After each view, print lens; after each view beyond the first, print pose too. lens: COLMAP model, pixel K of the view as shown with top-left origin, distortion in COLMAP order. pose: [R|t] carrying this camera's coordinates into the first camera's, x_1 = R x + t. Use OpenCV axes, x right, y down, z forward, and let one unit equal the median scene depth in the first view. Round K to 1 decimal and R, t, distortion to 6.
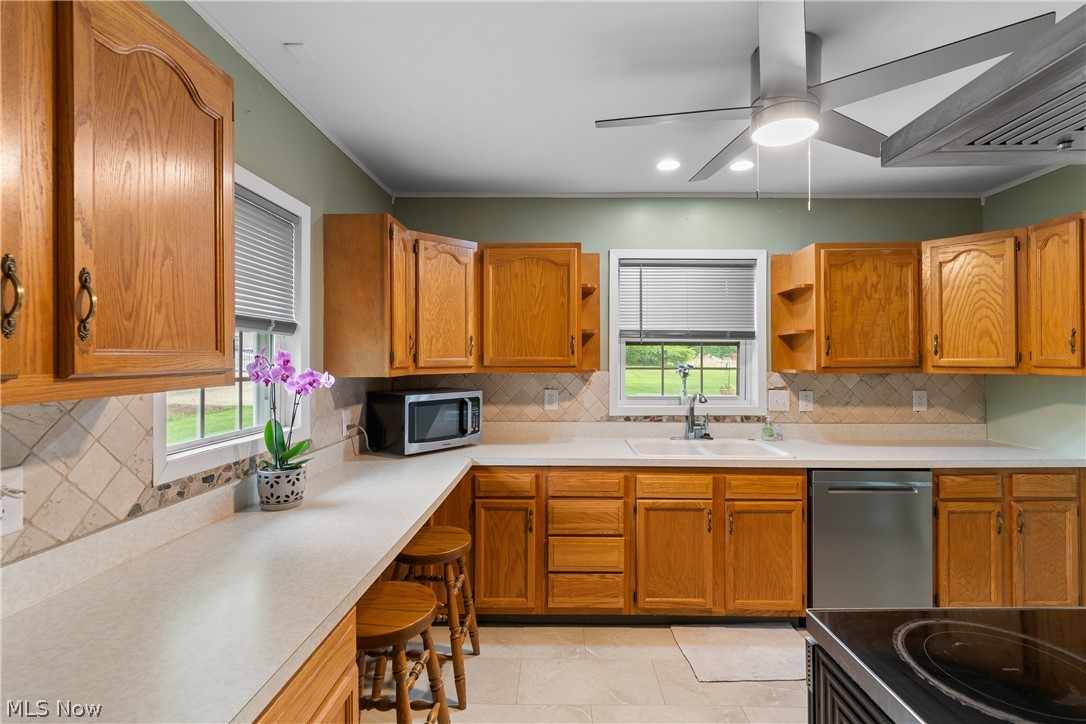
lens RADIAL K [[487.4, 0, 552.8], [0, 487.4, 355.5], [0, 0, 1]] dist [0.000402, -0.001047]
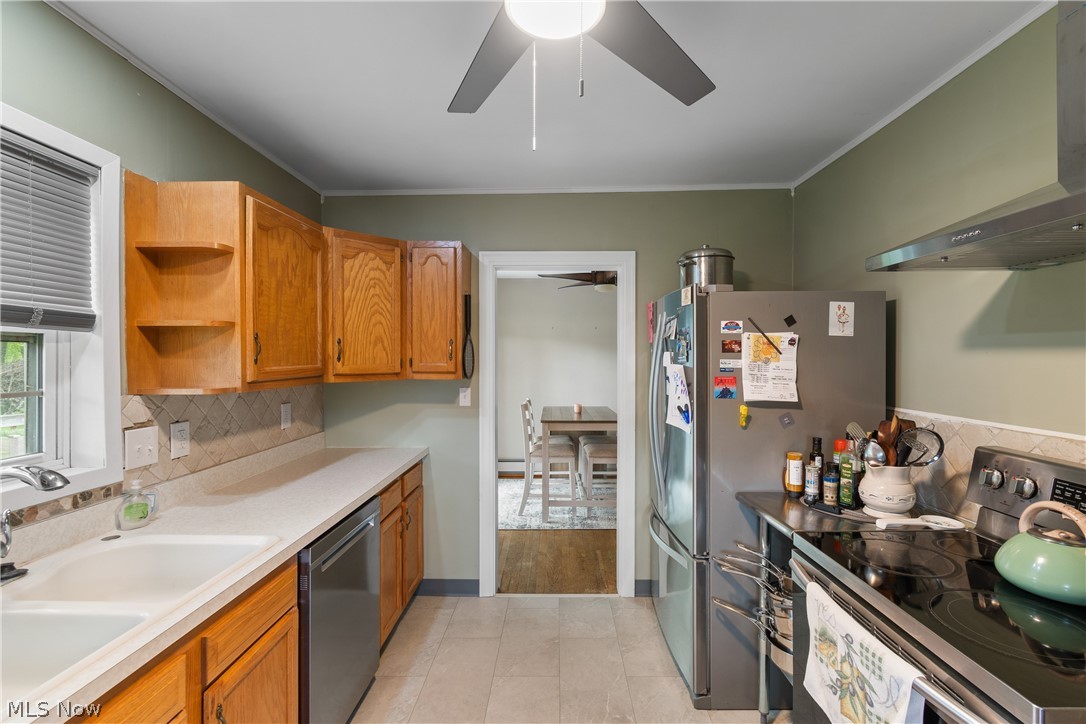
lens RADIAL K [[487.4, 0, 551.4], [0, 487.4, 360.2], [0, 0, 1]] dist [0.000402, -0.001047]
pose [[-0.000402, -0.006544, 0.999979, -0.081687], [-0.010269, 0.999926, 0.006539, -0.013267], [-0.999947, -0.010266, -0.000469, 0.607476]]
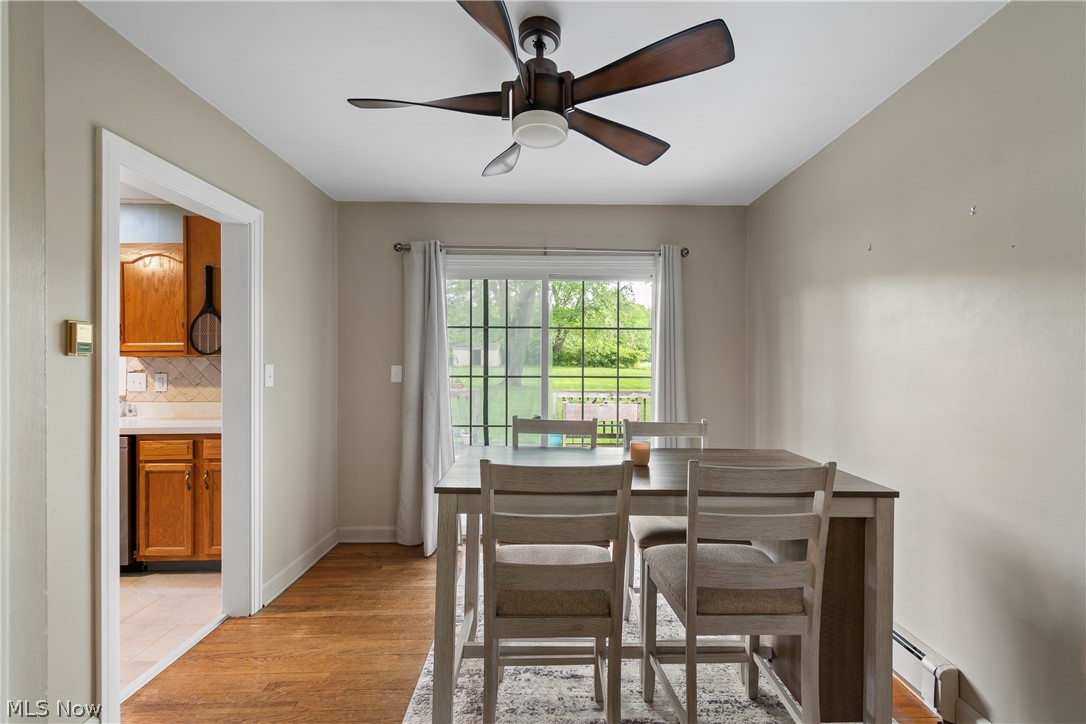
lens RADIAL K [[487.4, 0, 550.6], [0, 487.4, 362.4], [0, 0, 1]] dist [0.000402, -0.001047]
pose [[0.999756, -0.001546, 0.022031, 1.554269], [0.001353, 0.999961, 0.008740, 0.041889], [-0.022044, -0.008708, 0.999719, -0.174423]]
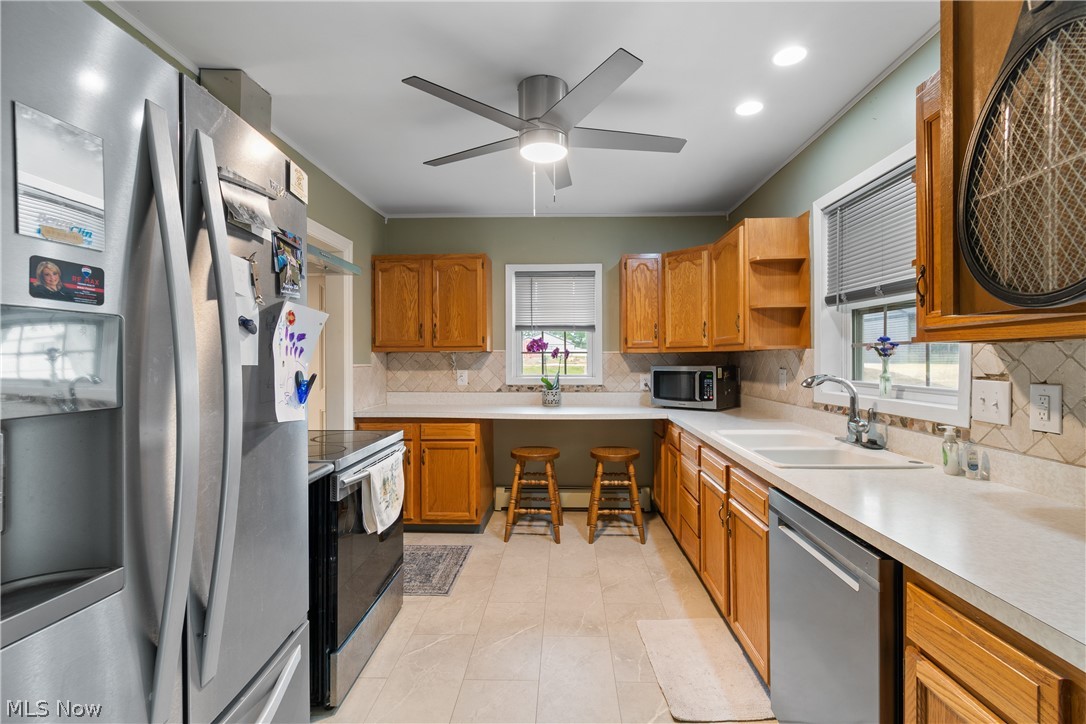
lens RADIAL K [[487.4, 0, 549.5], [0, 487.4, 360.0], [0, 0, 1]] dist [0.000402, -0.001047]
pose [[-0.022410, 0.002810, -0.999745, 1.067729], [0.010982, 0.999936, 0.002564, 0.049319], [0.999689, -0.010922, -0.022439, 0.627672]]
